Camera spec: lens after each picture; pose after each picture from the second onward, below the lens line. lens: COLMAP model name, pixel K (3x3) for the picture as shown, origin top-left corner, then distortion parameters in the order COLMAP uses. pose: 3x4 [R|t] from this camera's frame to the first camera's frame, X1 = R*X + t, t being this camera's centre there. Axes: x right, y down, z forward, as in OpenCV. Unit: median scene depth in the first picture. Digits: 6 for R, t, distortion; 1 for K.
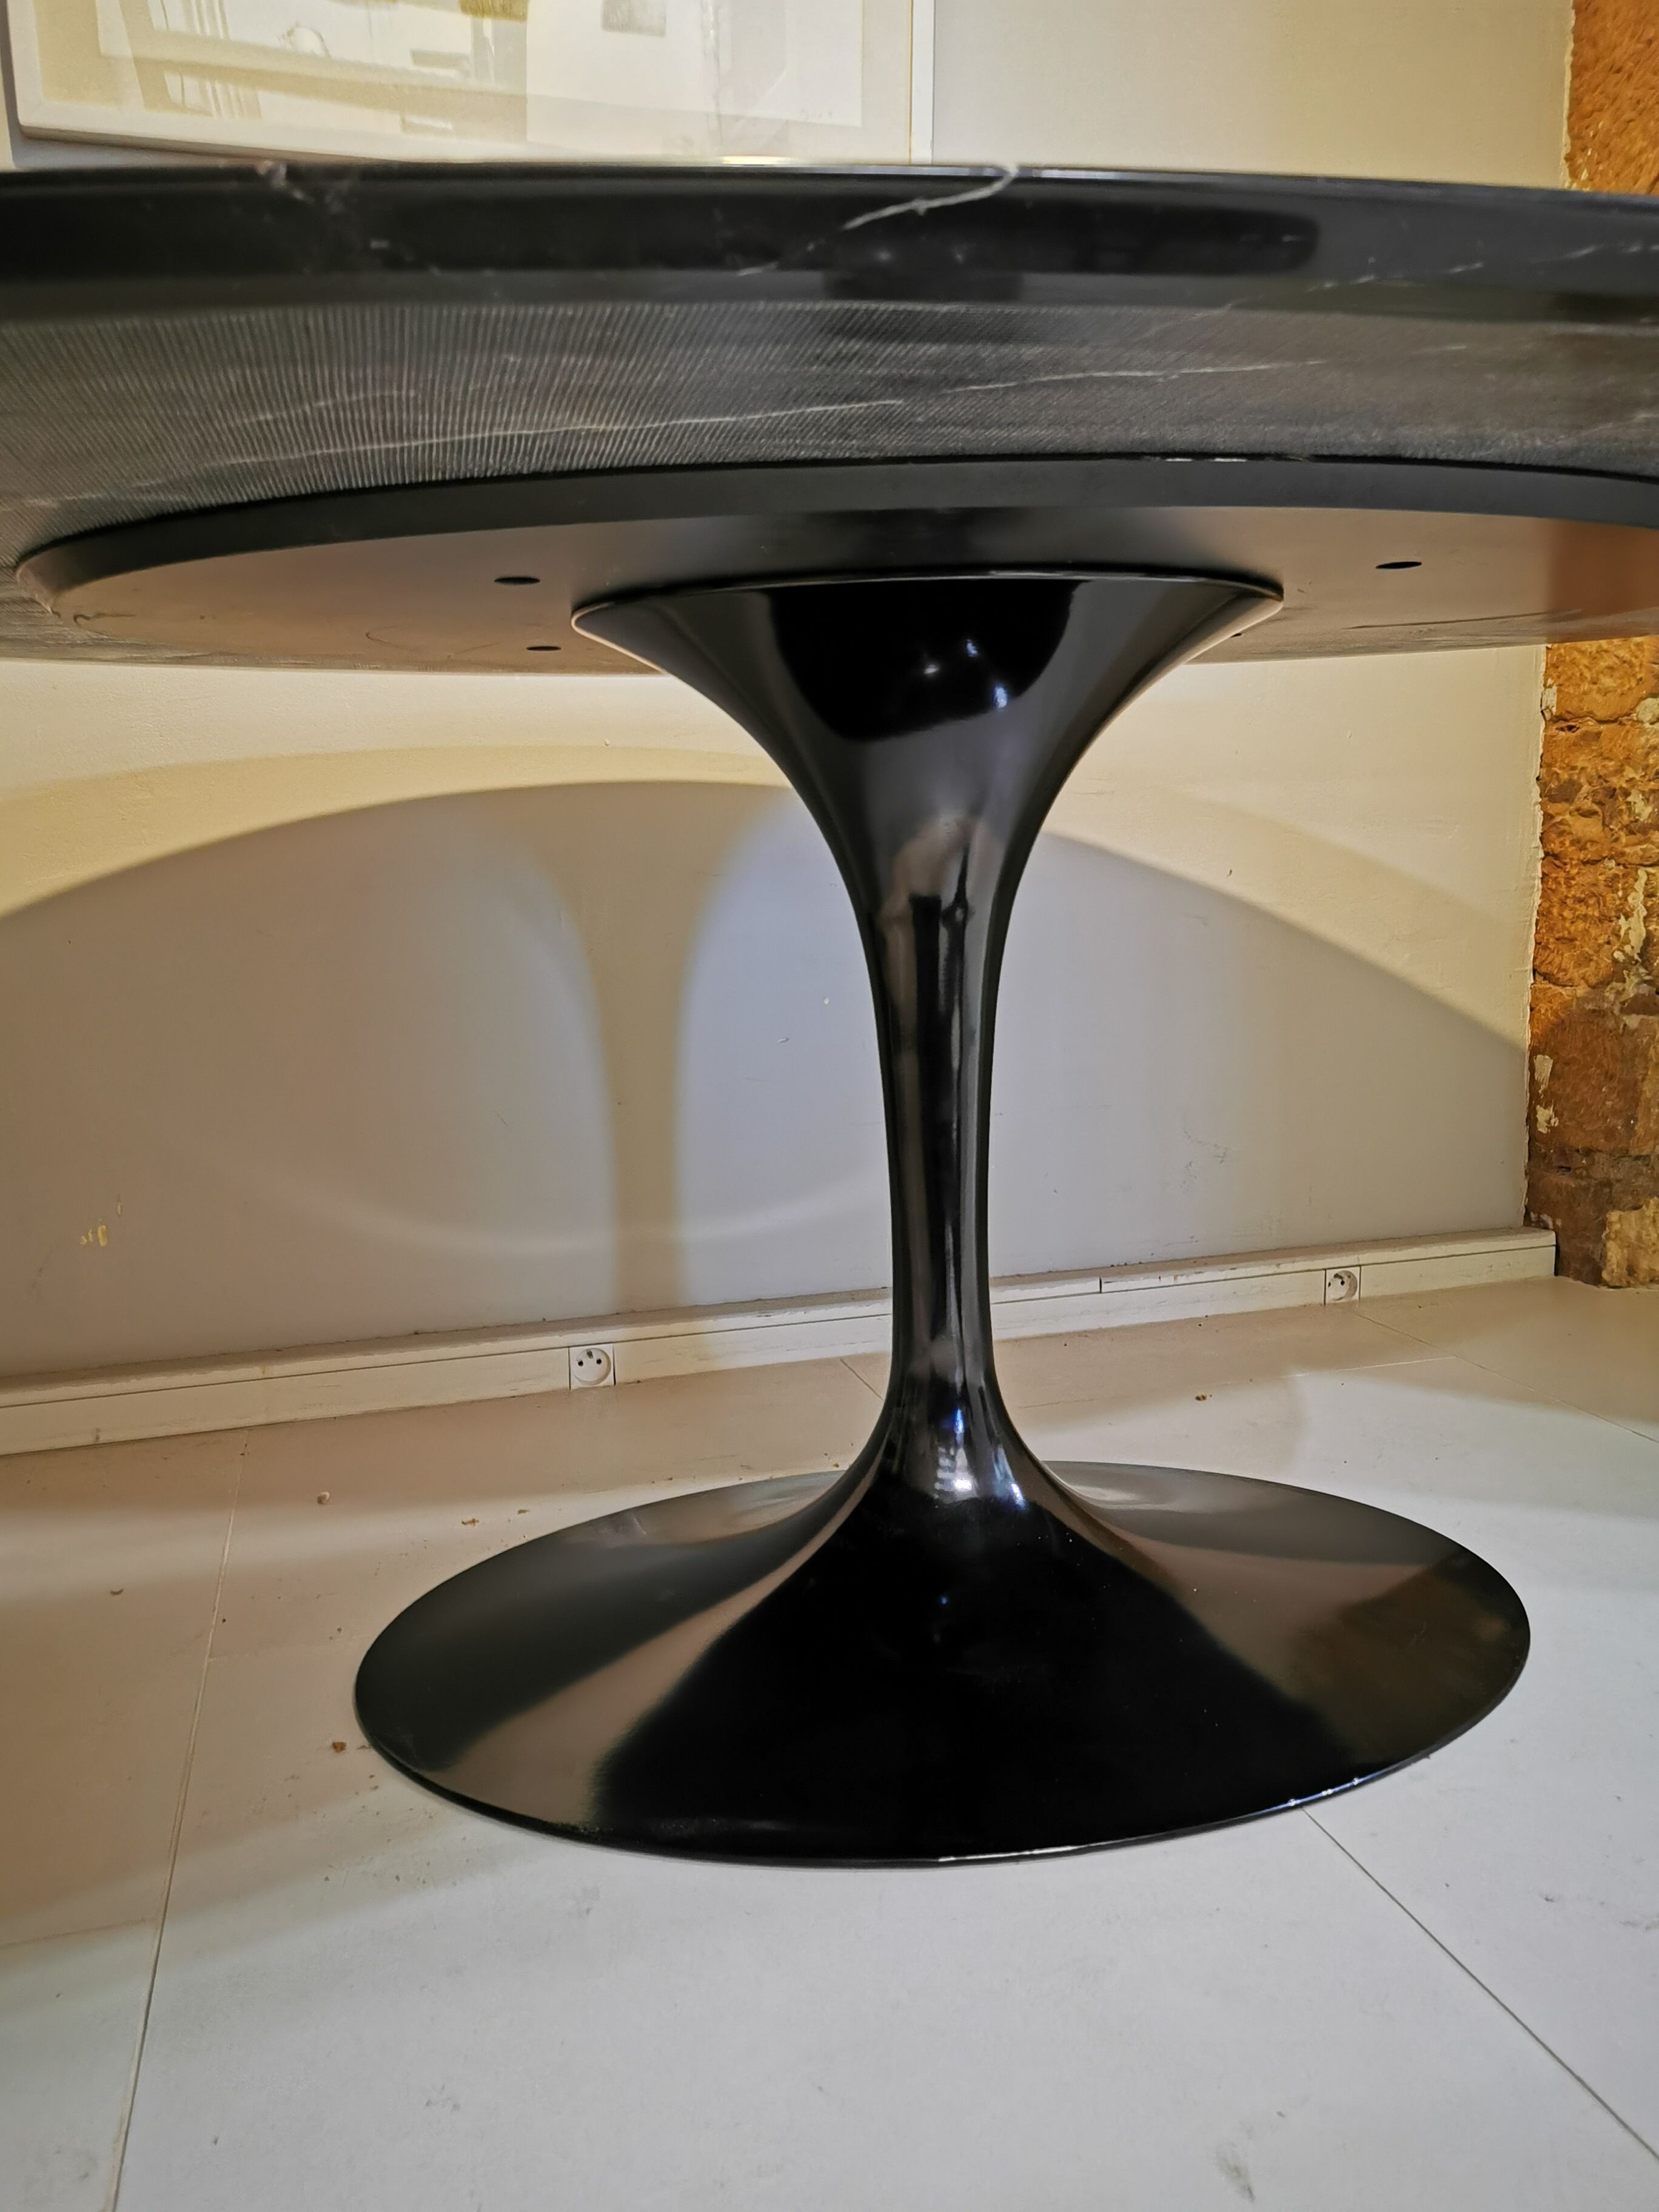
lens RADIAL K [[1725.7, 0, 815.6], [0, 1725.7, 1103.9], [0, 0, 1]] dist [0.049220, -0.051630]
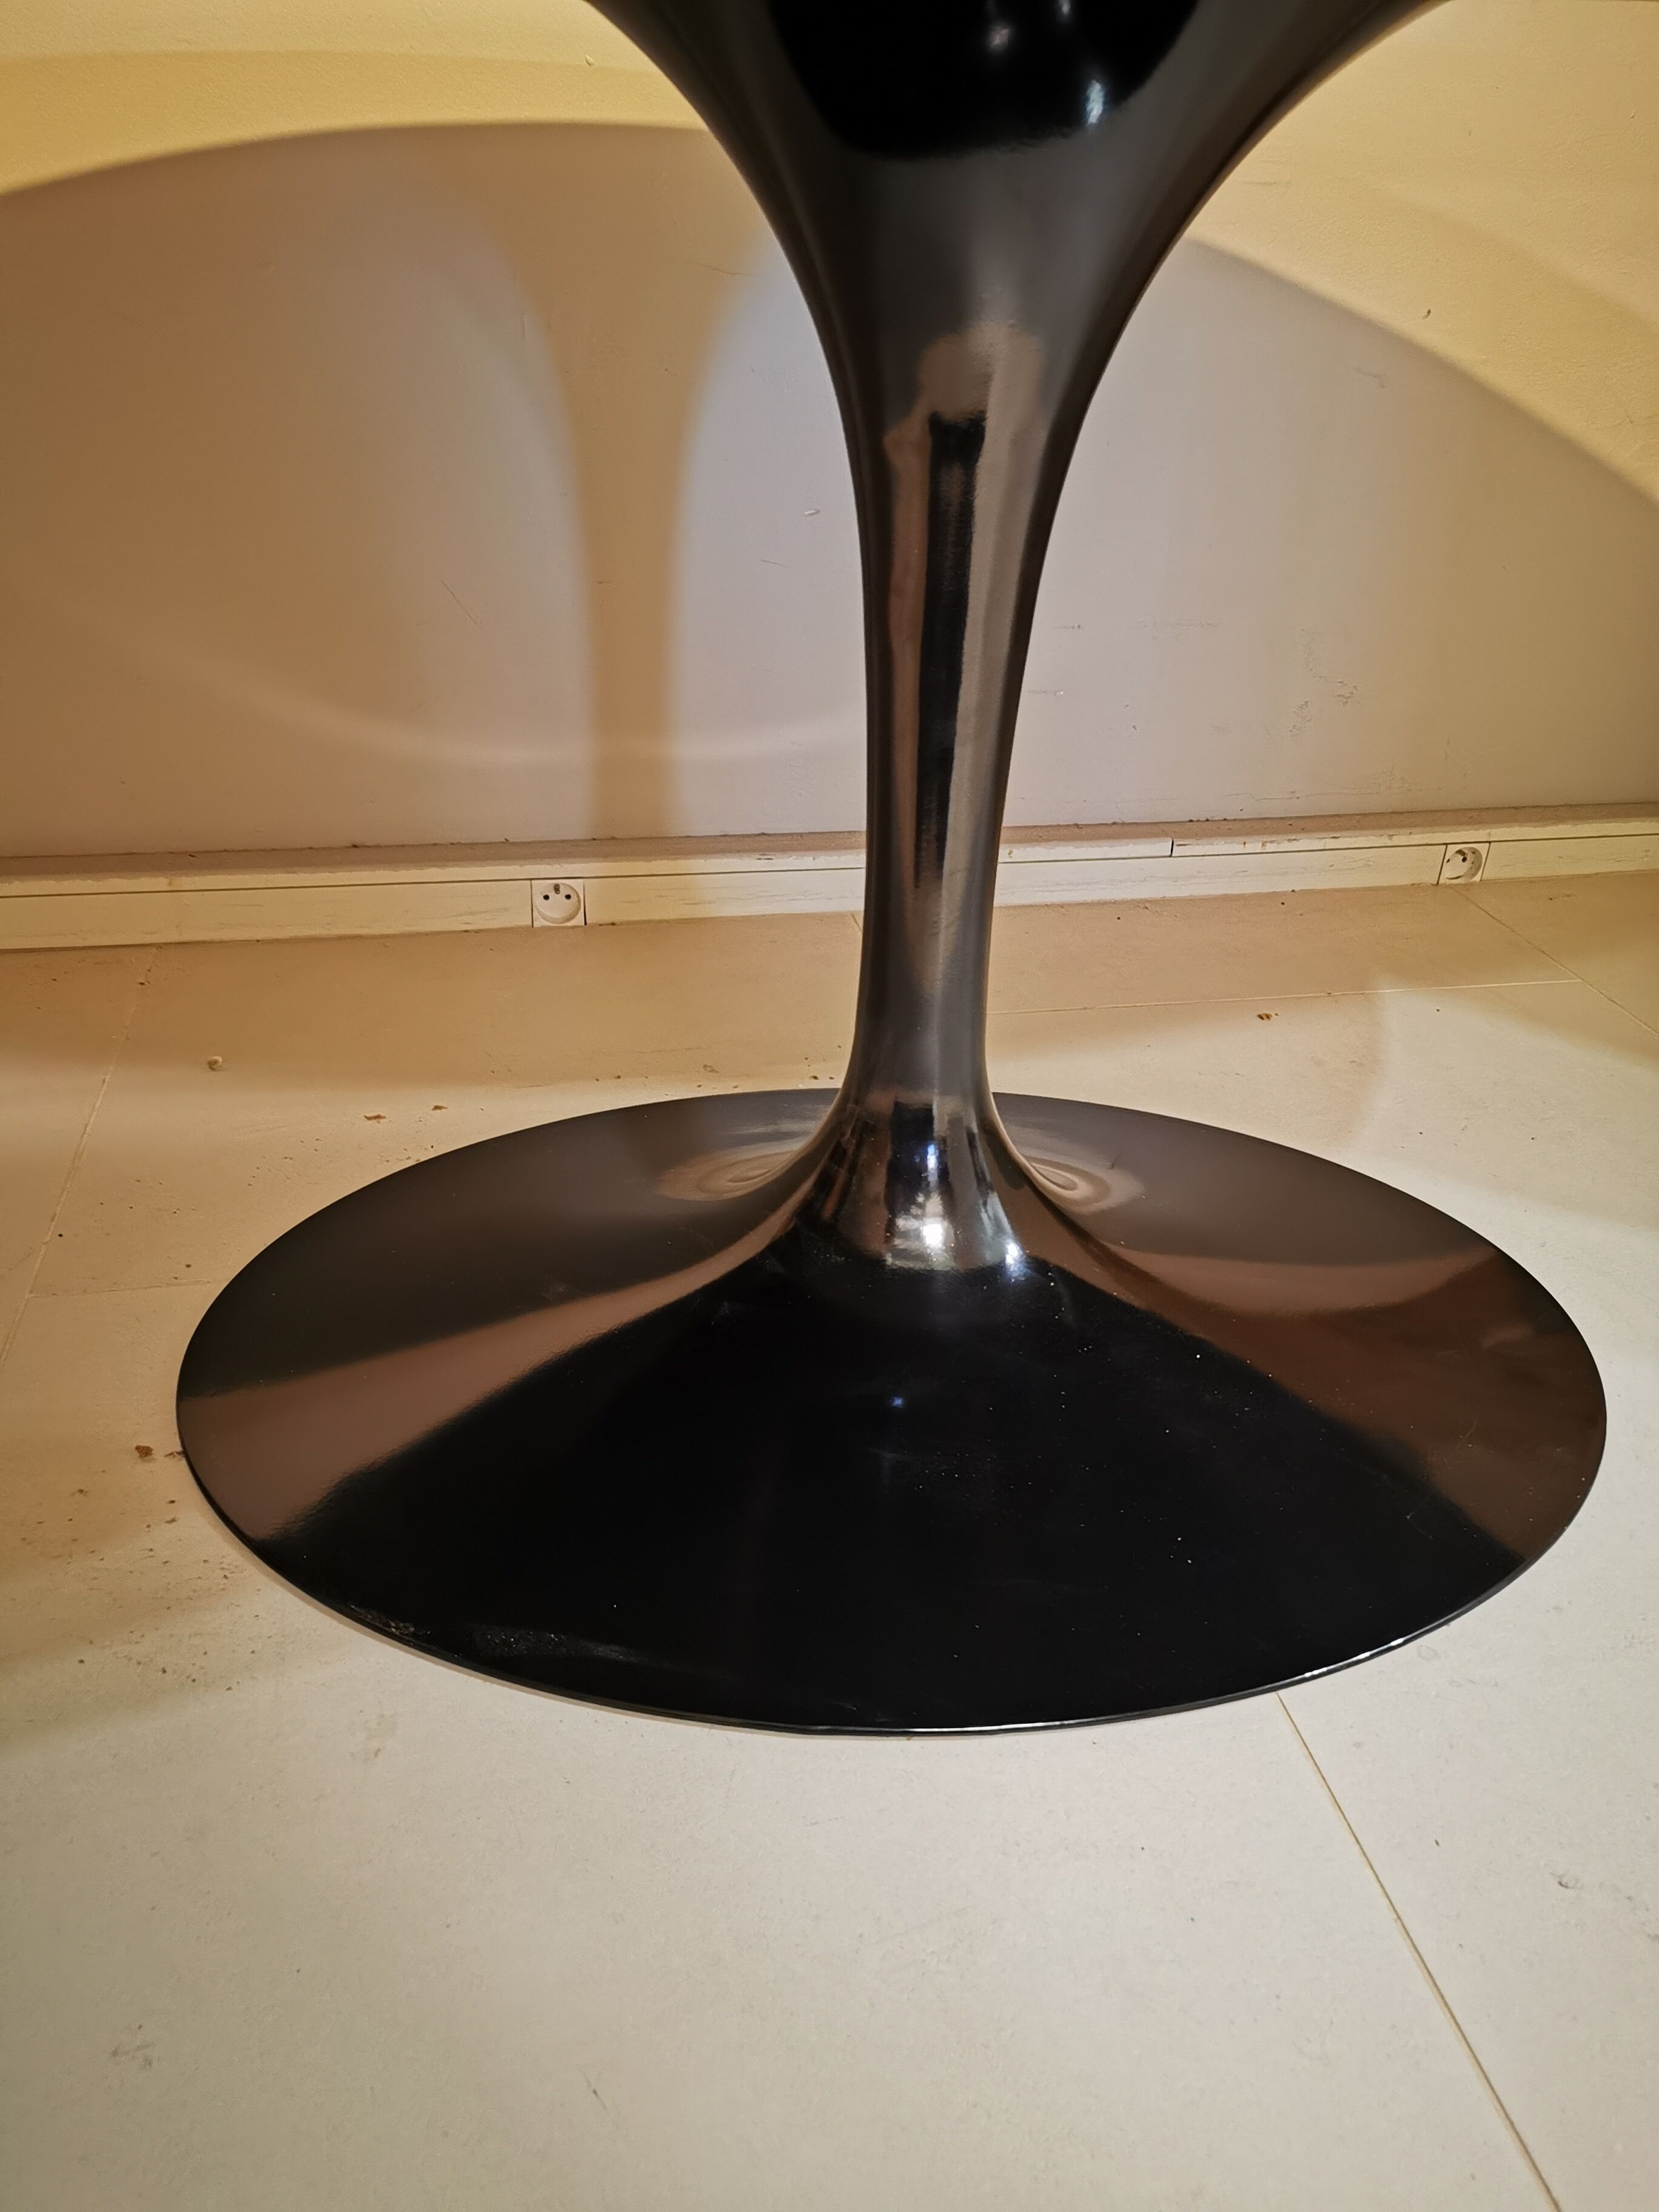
lens RADIAL K [[1725.7, 0, 813.9], [0, 1725.7, 1068.6], [0, 0, 1]] dist [0.049220, -0.051630]
pose [[0.994696, 0.094573, -0.040450, 0.037964], [-0.075858, 0.940057, 0.332472, -0.063763], [0.069469, -0.327640, 0.942245, 0.169219]]
